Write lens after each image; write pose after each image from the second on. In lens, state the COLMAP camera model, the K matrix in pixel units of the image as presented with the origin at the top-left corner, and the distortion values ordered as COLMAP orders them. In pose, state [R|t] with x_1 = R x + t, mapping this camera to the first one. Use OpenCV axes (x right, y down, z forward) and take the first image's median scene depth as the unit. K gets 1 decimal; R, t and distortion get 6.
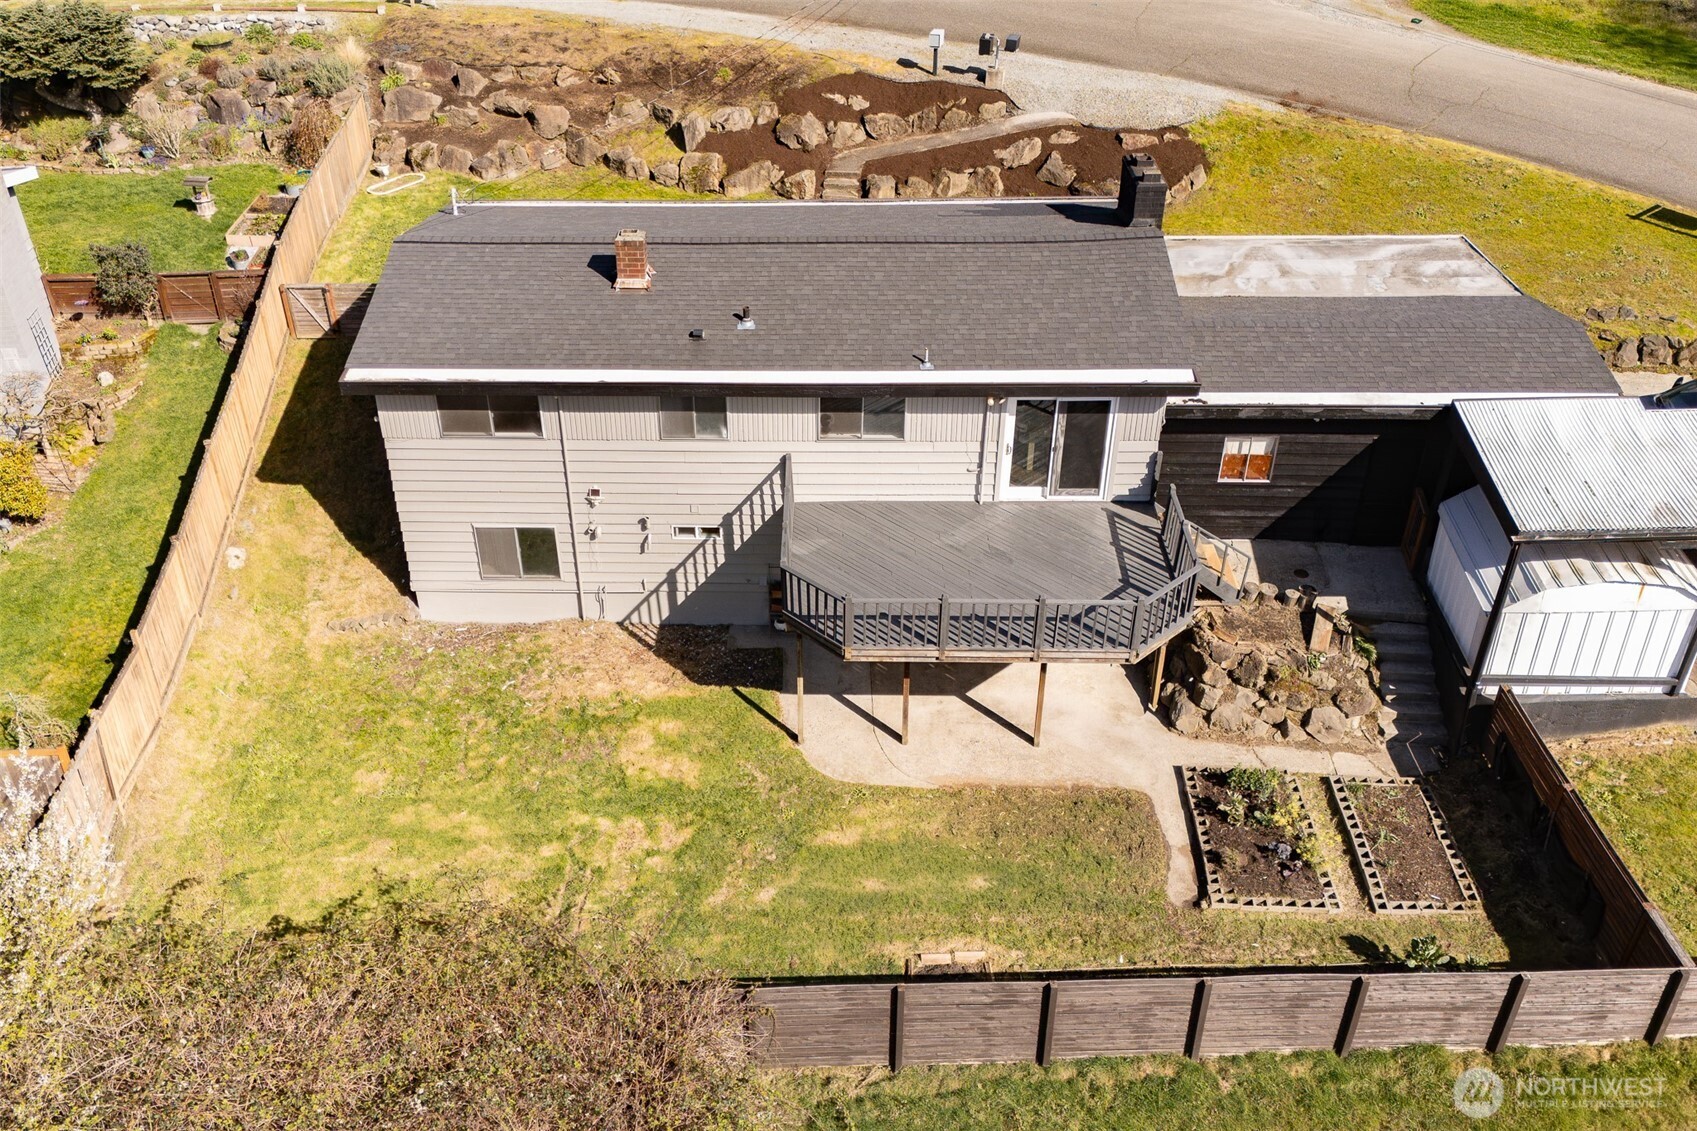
lens RADIAL K [[1464.6, 0, 847.4], [0, 1464.6, 511.4], [0, 0, 1]] dist [0.016588, -0.006184]
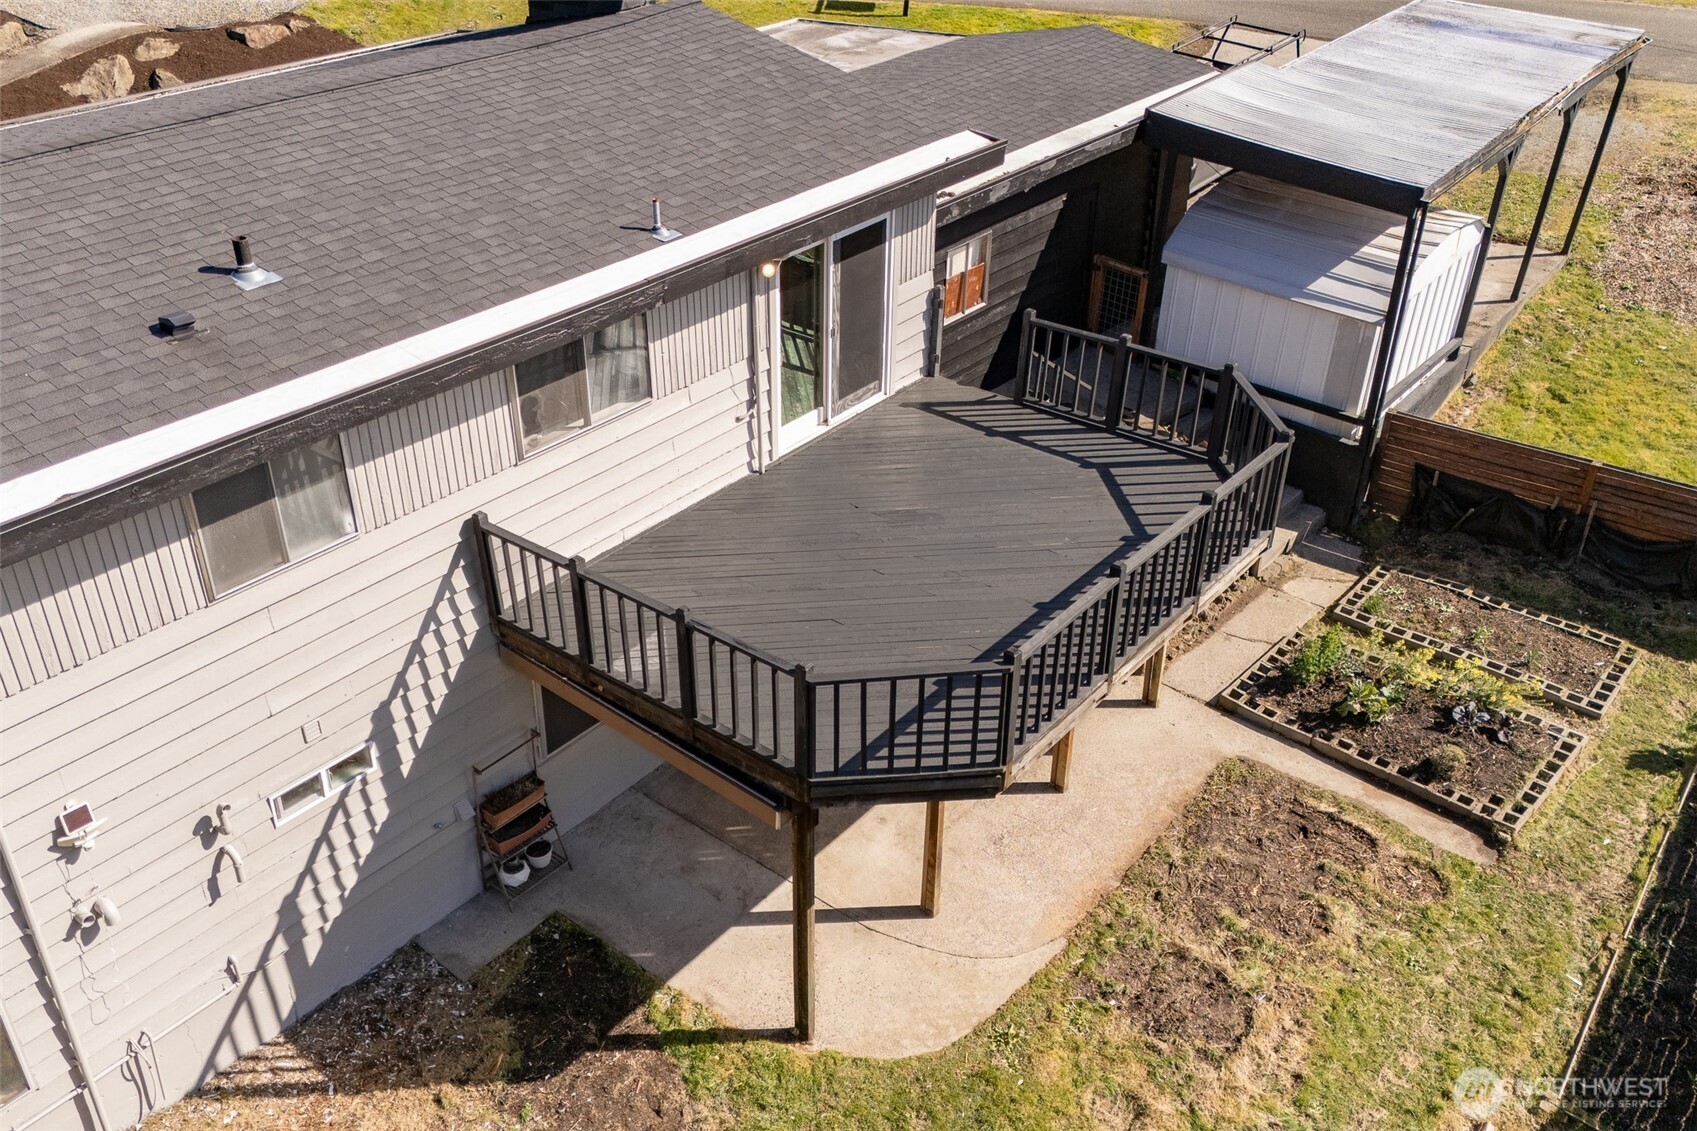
lens RADIAL K [[1464.6, 0, 847.4], [0, 1464.6, 511.4], [0, 0, 1]] dist [0.016588, -0.006184]
pose [[0.640789, -0.387622, 0.662675, -0.263683], [0.409842, 0.902605, 0.131660, -0.052051], [-0.649168, 0.187226, 0.737243, 0.584722]]
